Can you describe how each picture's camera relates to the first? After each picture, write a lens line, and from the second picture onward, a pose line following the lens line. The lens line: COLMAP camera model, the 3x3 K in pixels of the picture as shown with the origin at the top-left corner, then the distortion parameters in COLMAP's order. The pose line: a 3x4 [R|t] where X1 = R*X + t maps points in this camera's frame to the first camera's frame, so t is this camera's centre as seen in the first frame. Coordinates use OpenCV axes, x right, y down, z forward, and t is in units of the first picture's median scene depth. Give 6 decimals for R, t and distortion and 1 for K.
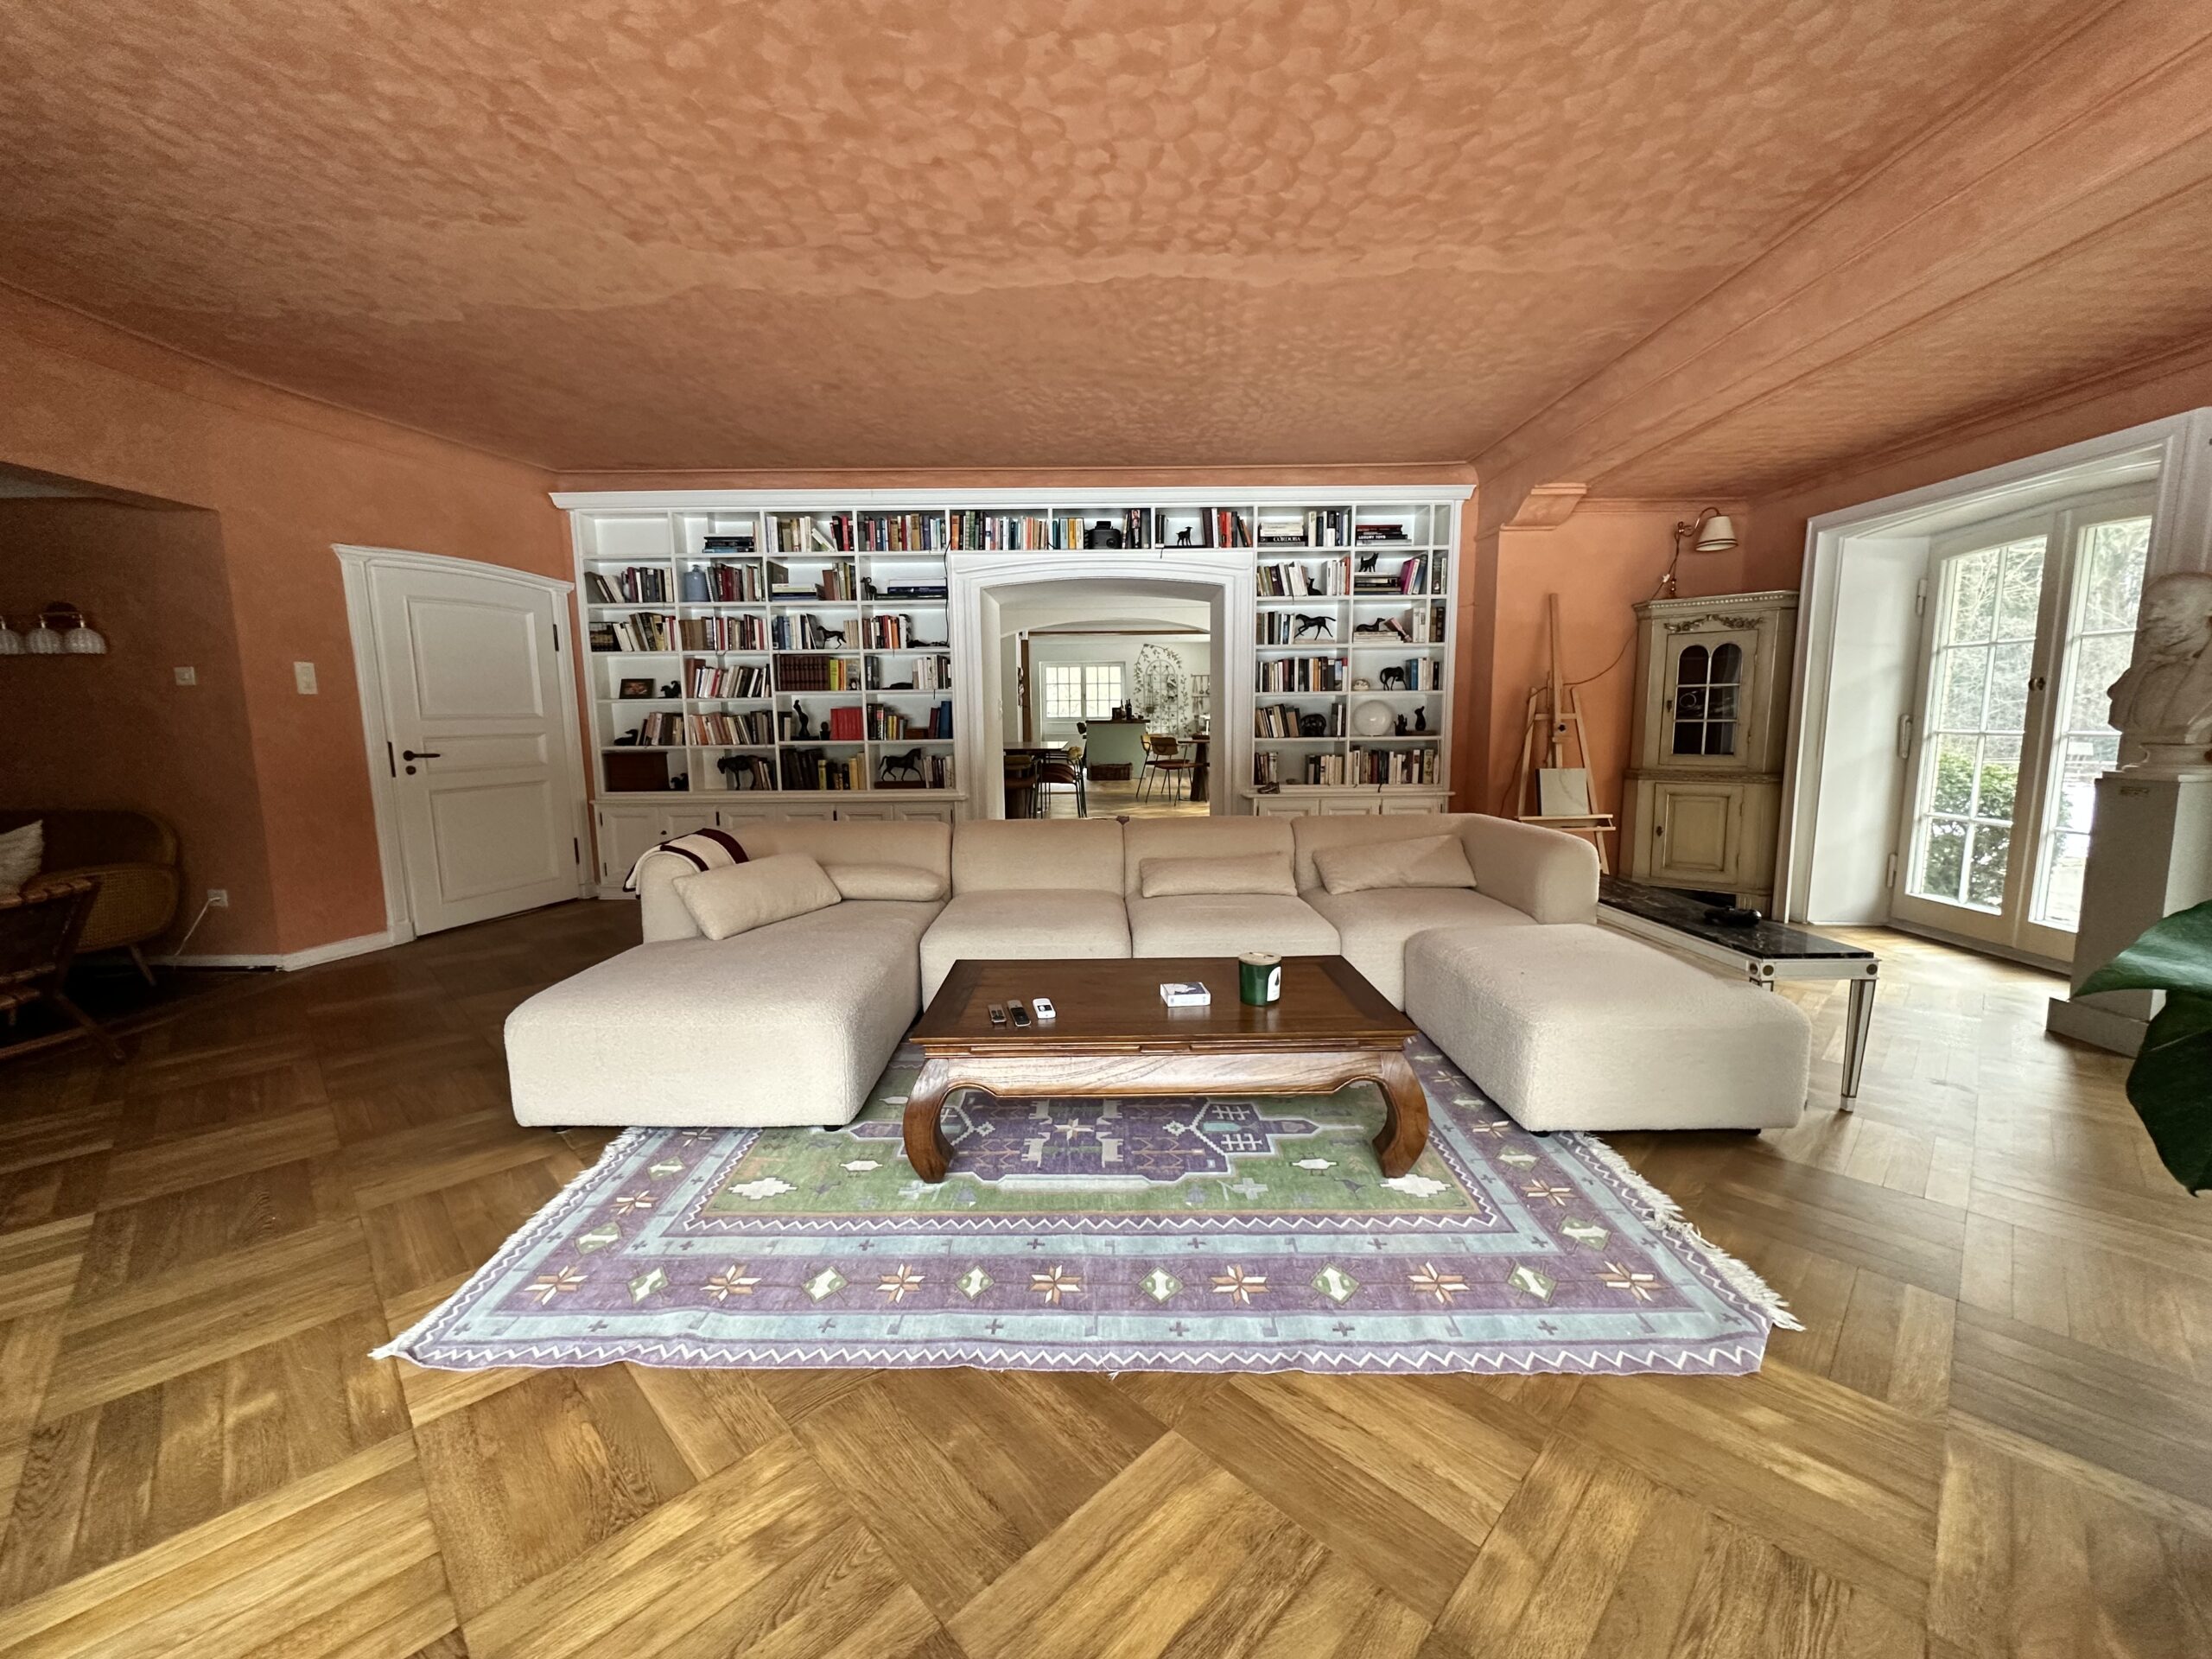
lens RADIAL K [[888.0, 0, 1109.3], [0, 888.0, 828.0], [0, 0, 1]] dist [-0.000525, -0.000001]
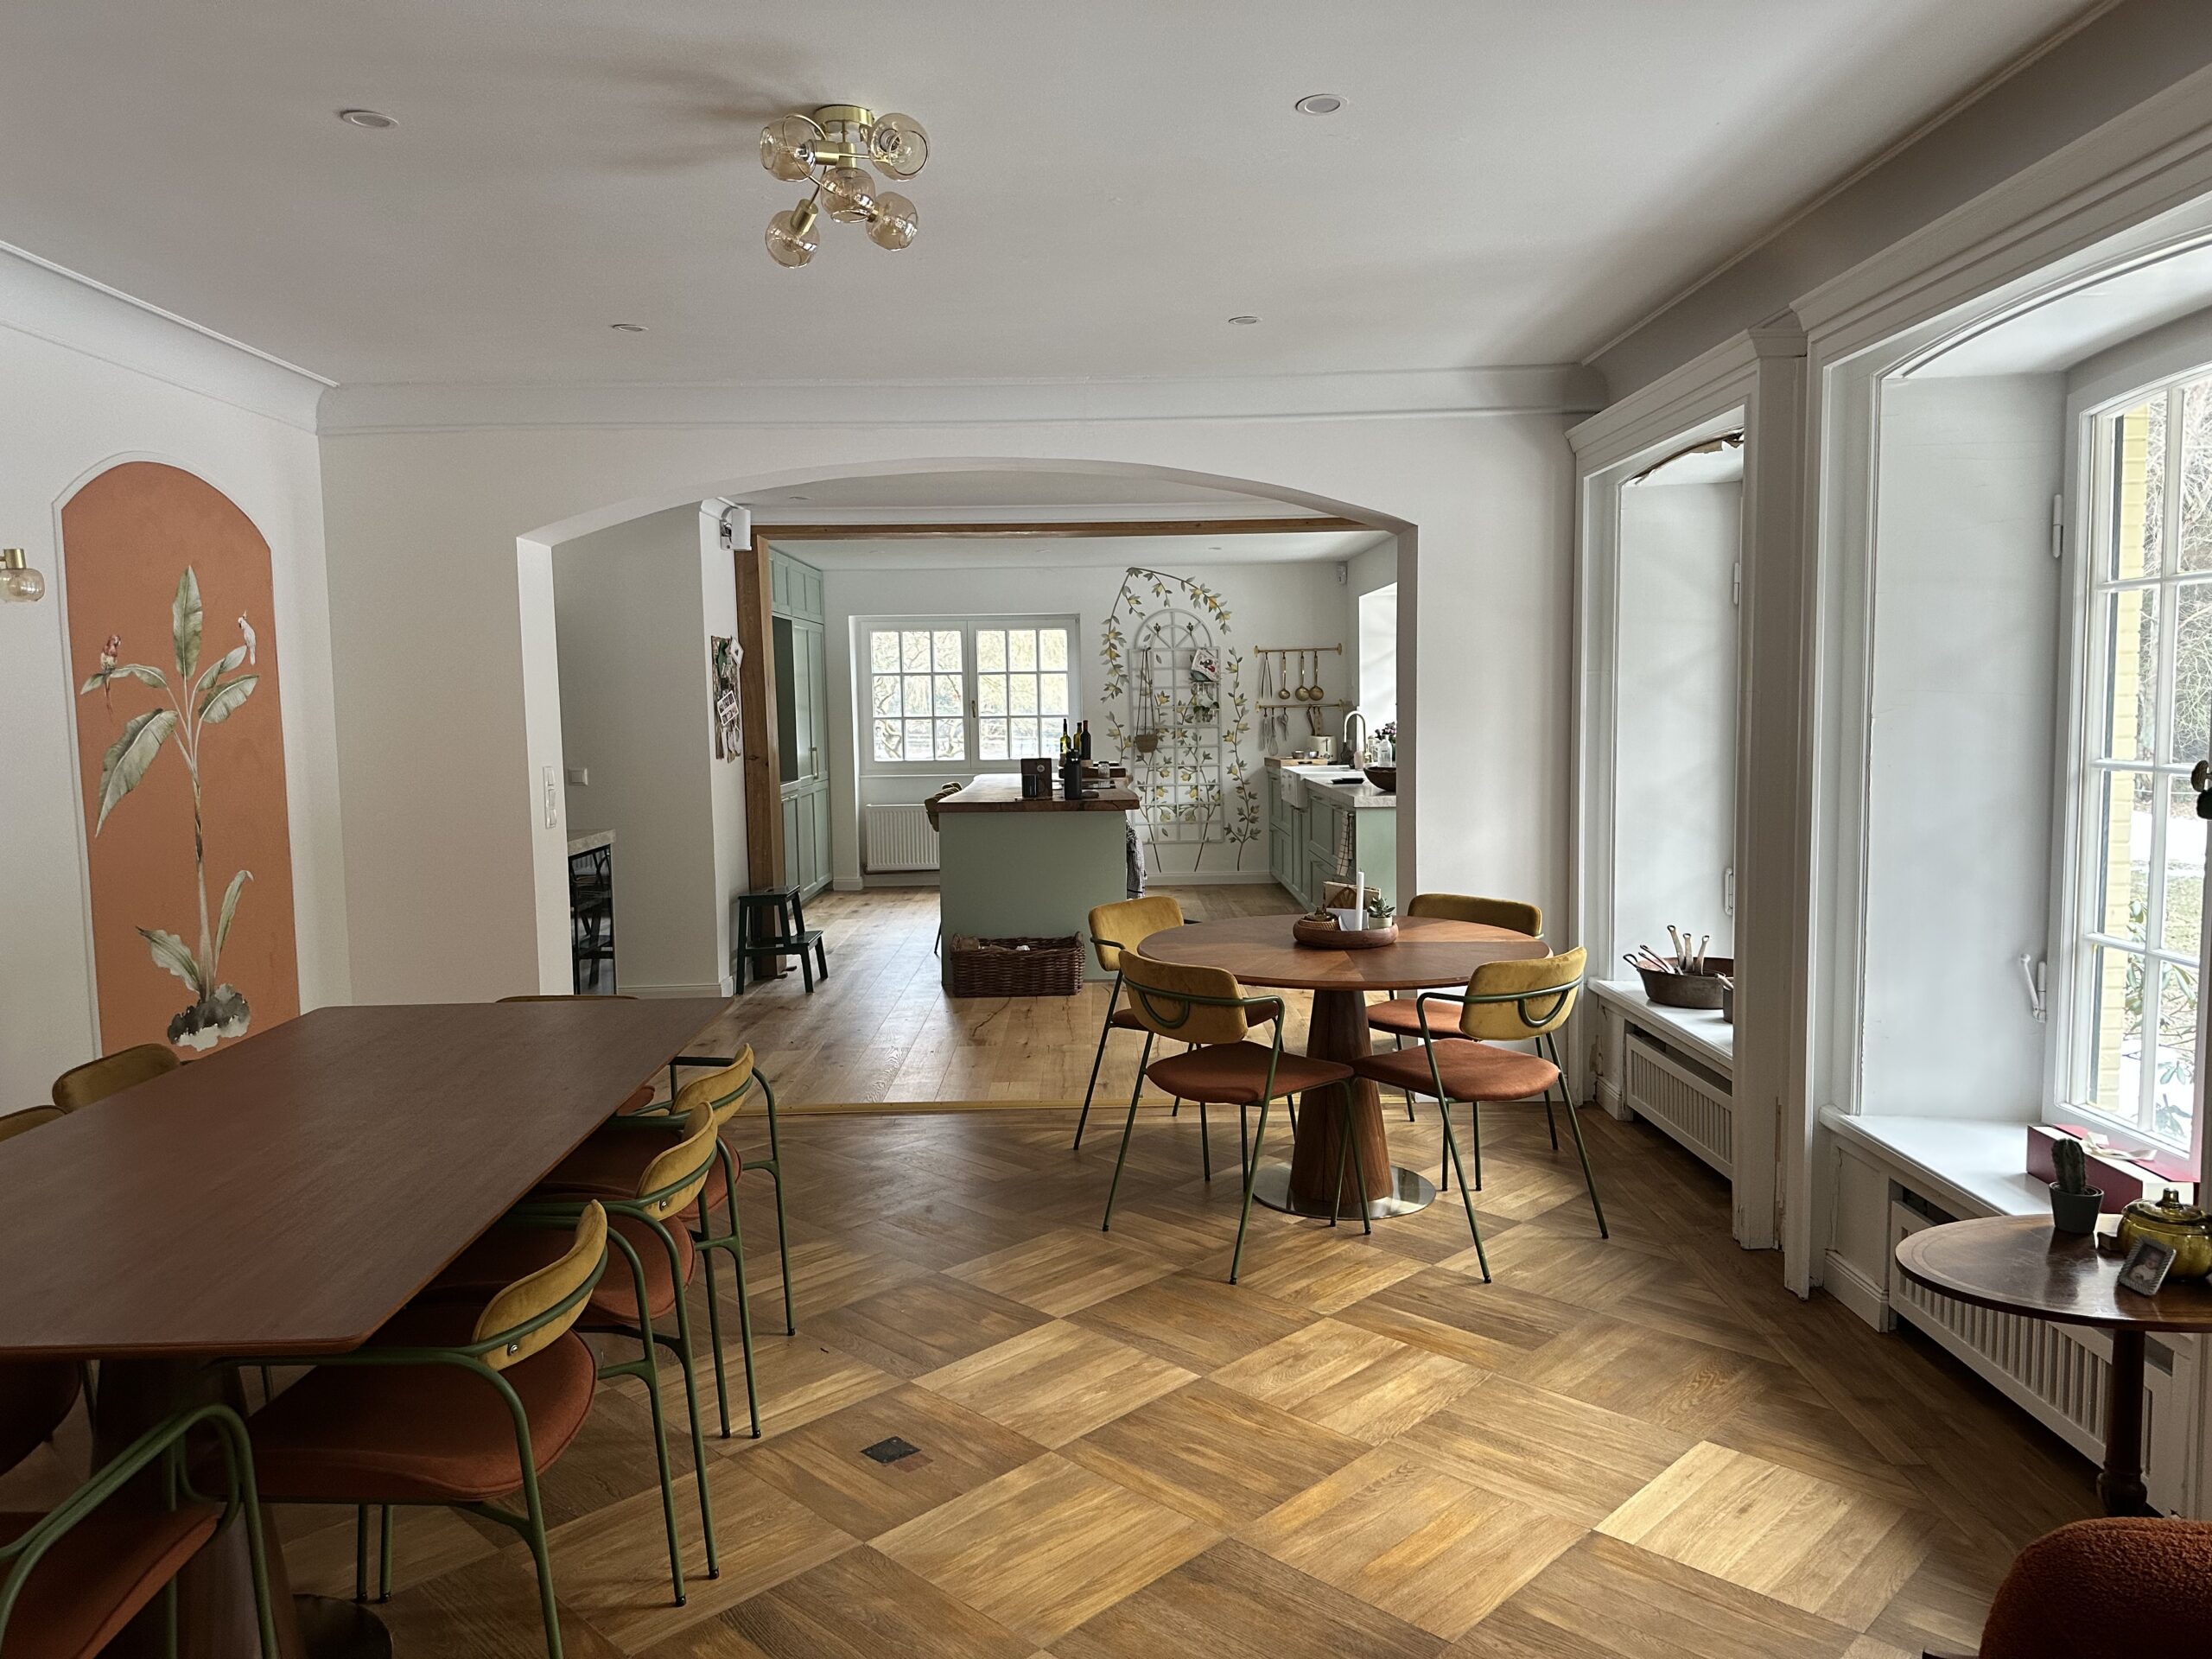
lens RADIAL K [[1546.6, 0, 1102.9], [0, 1546.6, 836.8], [0, 0, 1]] dist [0.003561, 0.000090]
pose [[0.999913, -0.009298, 0.009329, 0.021235], [0.009658, 0.999183, -0.039231, -0.067852], [-0.008956, 0.039318, 0.999187, 0.350170]]
